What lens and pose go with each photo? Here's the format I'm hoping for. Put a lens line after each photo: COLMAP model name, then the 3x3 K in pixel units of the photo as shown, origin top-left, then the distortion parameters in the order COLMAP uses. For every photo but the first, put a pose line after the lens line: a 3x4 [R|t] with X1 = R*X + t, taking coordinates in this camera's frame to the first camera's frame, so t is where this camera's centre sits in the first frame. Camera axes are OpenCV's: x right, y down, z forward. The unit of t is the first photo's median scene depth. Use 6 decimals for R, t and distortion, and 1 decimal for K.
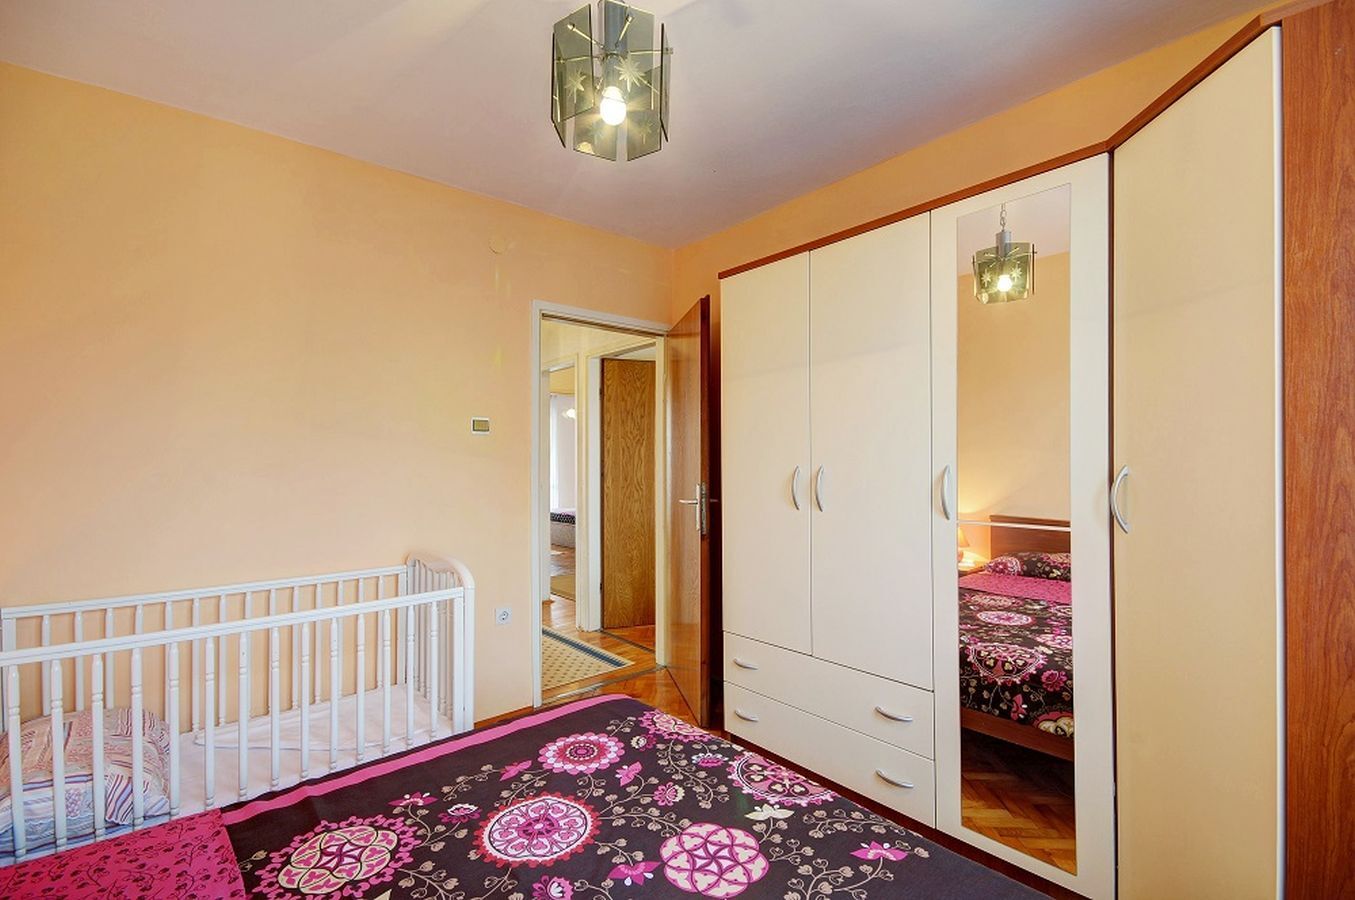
lens RADIAL K [[594.4, 0, 677.5], [0, 594.4, 460.2], [0, 0, 1]] dist [-0.010347, 0.000269]
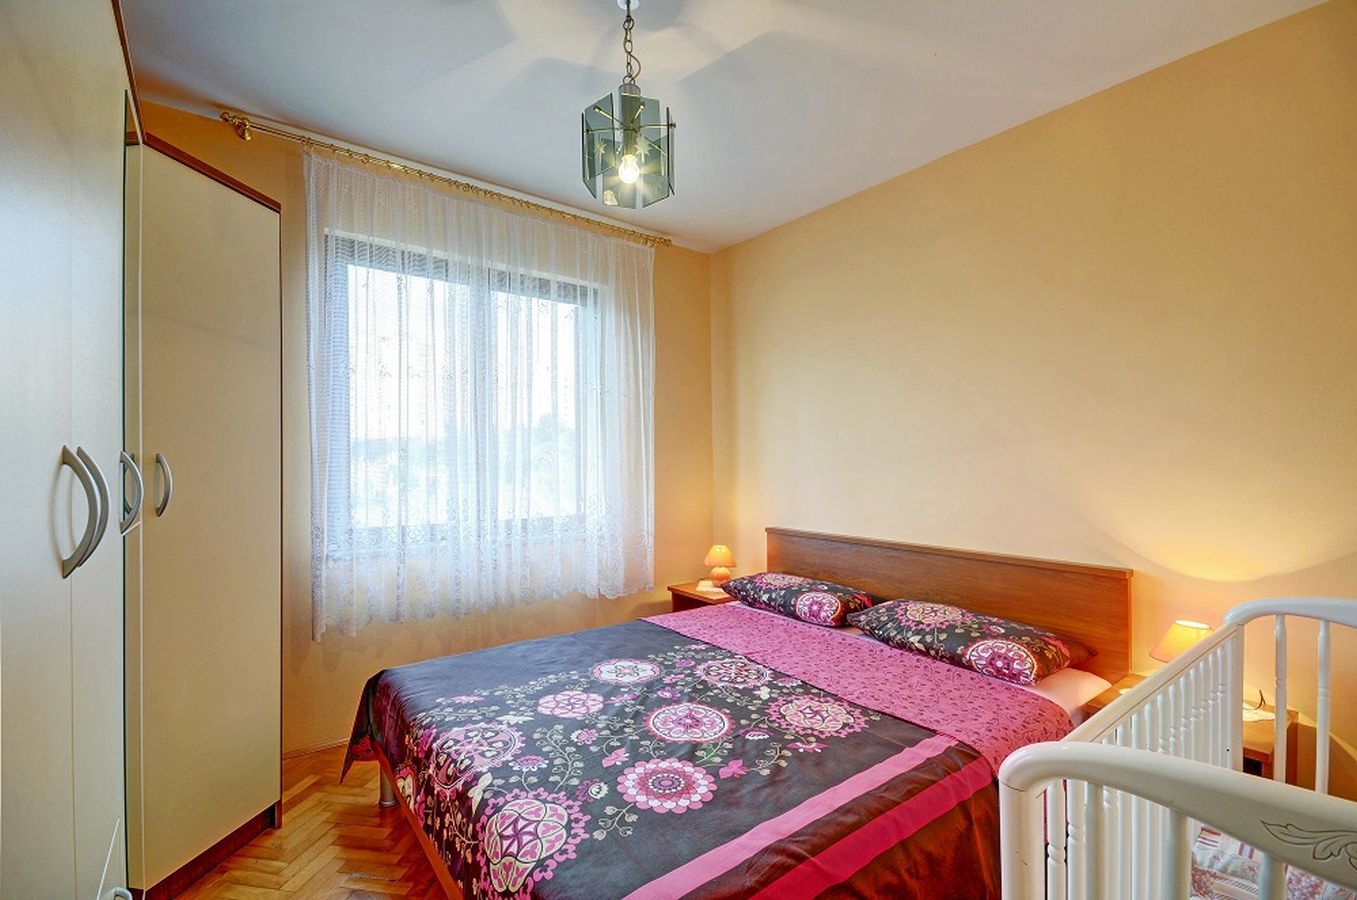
lens RADIAL K [[595.3, 0, 678.1], [0, 595.3, 459.7], [0, 0, 1]] dist [-0.010347, 0.000269]
pose [[-0.998495, 0.009000, 0.054108, -0.258976], [0.008479, 0.999916, -0.009852, 0.035209], [-0.054192, -0.009379, -0.998486, 2.107163]]
